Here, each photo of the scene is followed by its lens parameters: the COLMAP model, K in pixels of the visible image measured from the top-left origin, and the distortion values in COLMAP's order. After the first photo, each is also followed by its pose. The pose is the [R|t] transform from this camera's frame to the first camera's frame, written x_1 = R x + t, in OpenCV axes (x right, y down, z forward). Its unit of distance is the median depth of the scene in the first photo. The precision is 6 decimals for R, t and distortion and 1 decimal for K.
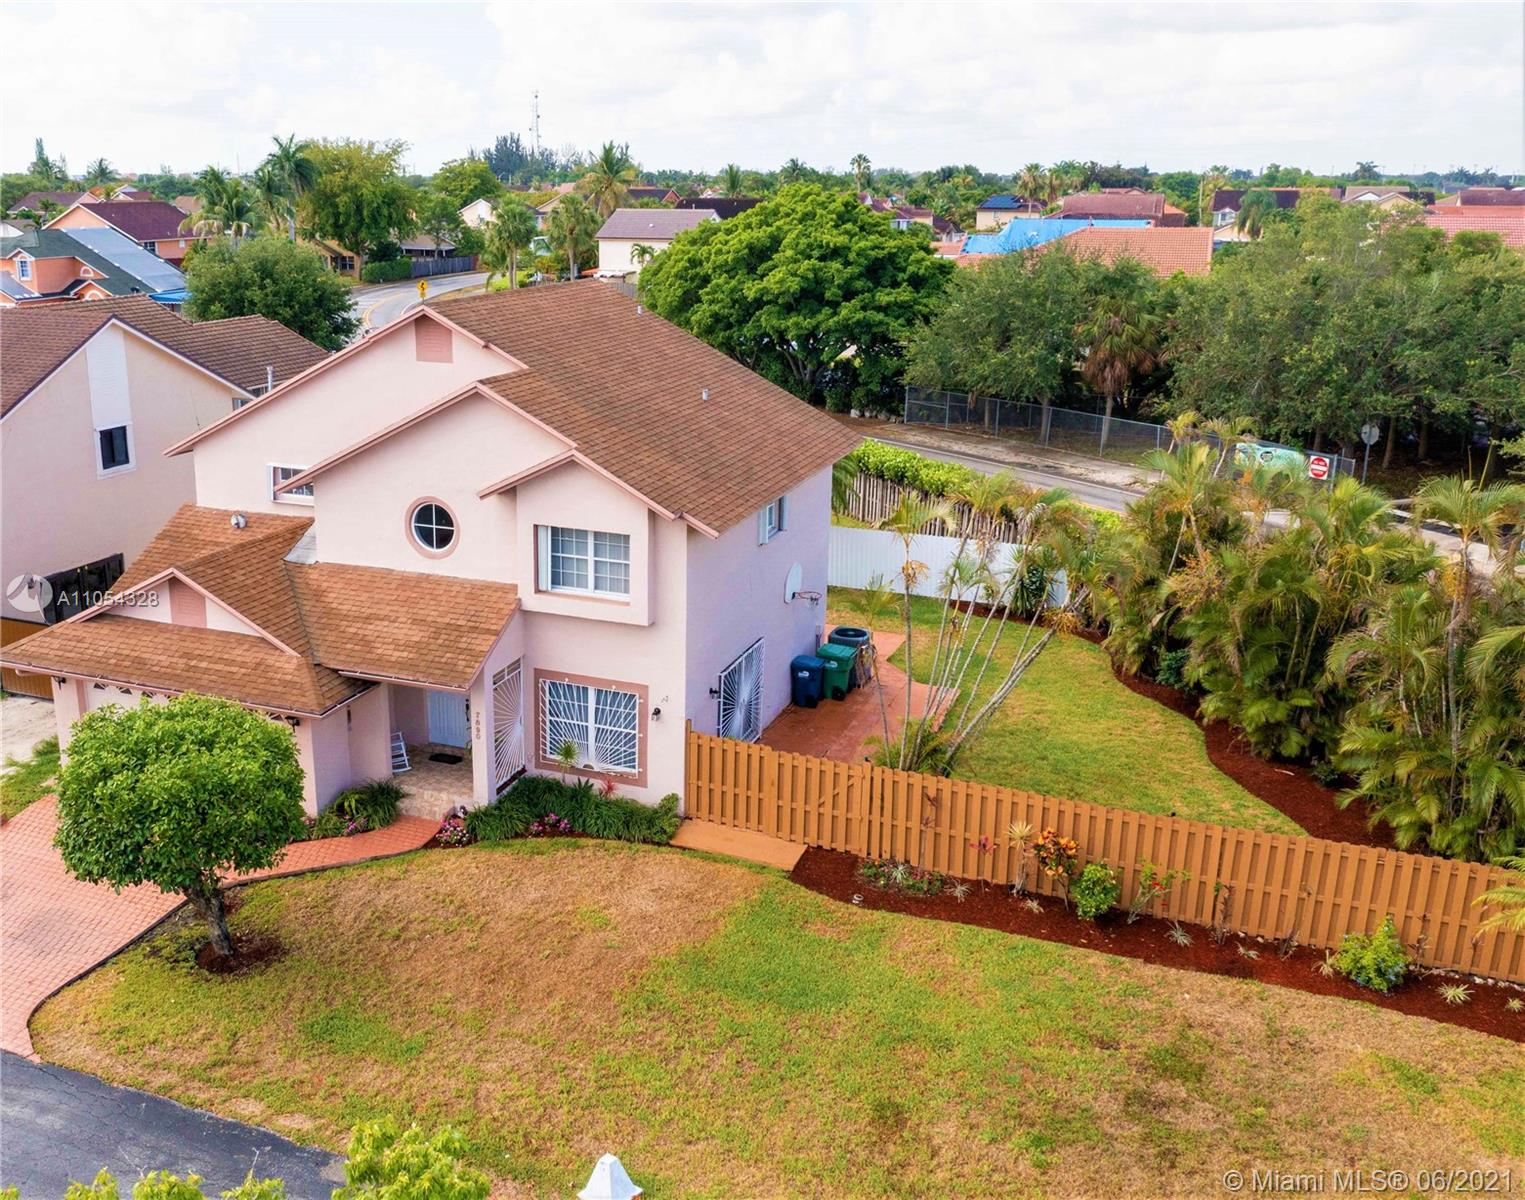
lens RADIAL K [[1429.4, 0, 615.2], [0, 1429.4, 601.5], [0, 0, 1]] dist [-0.012350, -0.002295]
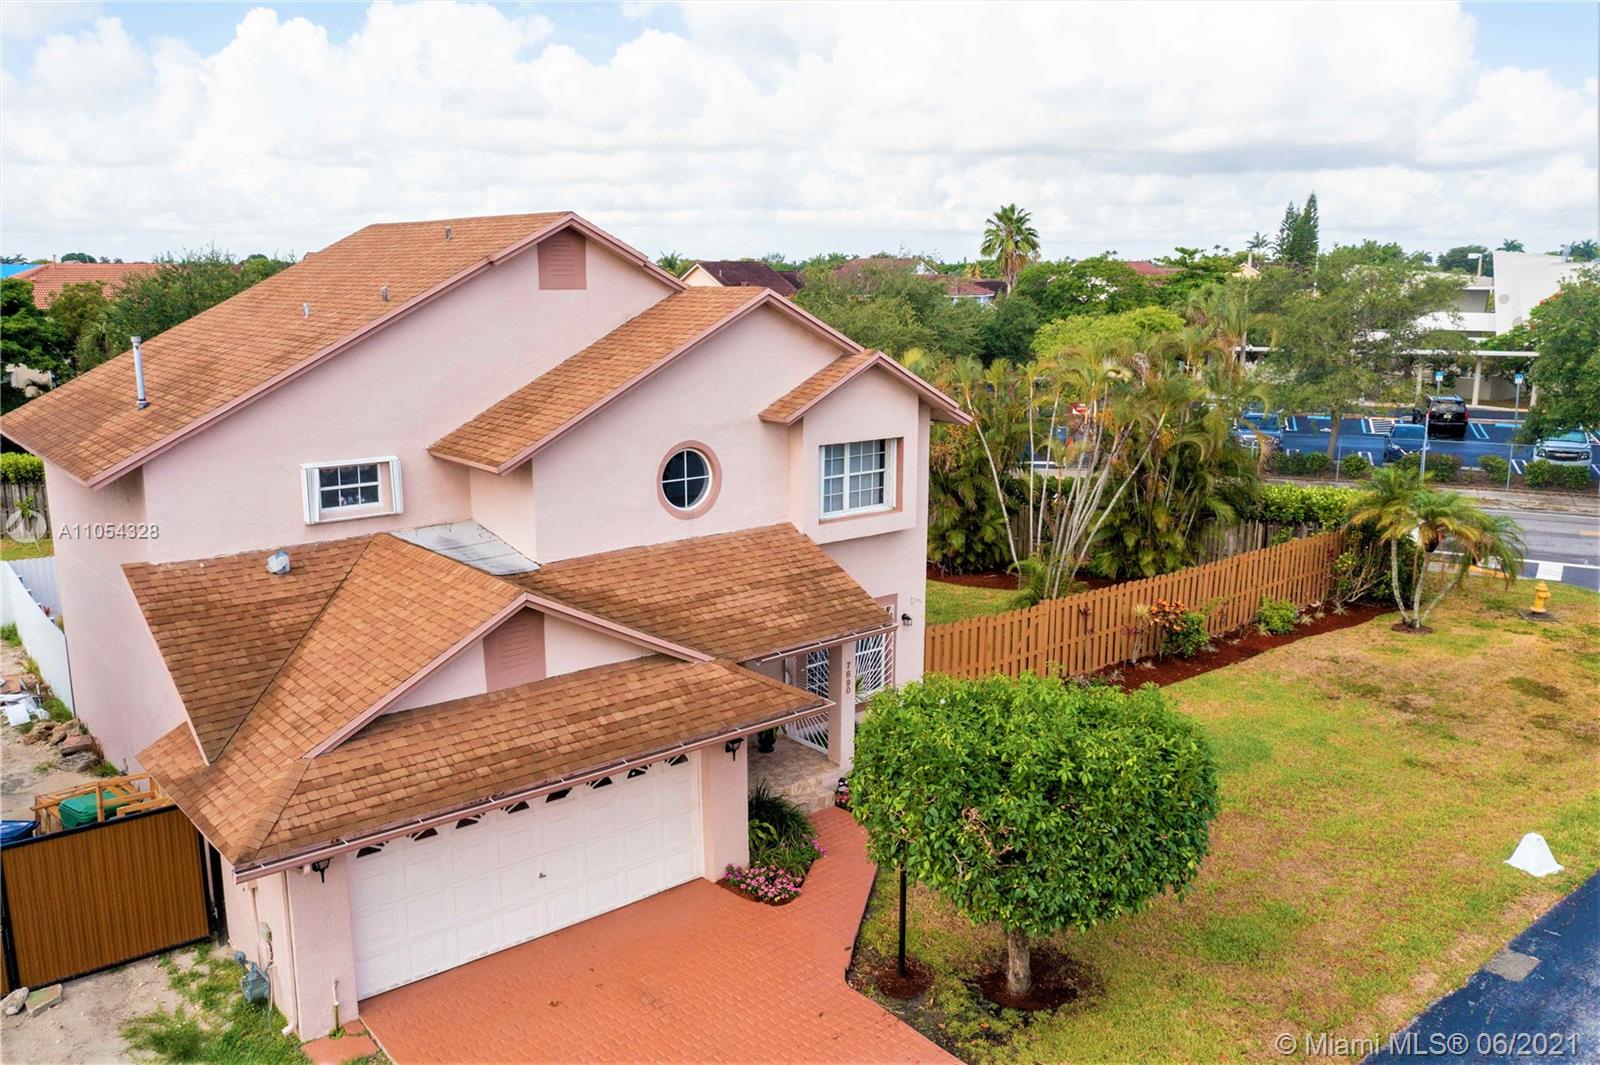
lens RADIAL K [[1268.0, 0, 799.9], [0, 1268.0, 549.0], [0, 0, 1]] dist [-0.008492, -0.000238]
pose [[0.444699, -0.191426, 0.874985, -0.770287], [0.254022, 0.963738, 0.081740, -0.059569], [-0.858904, 0.185916, 0.477200, 0.641186]]
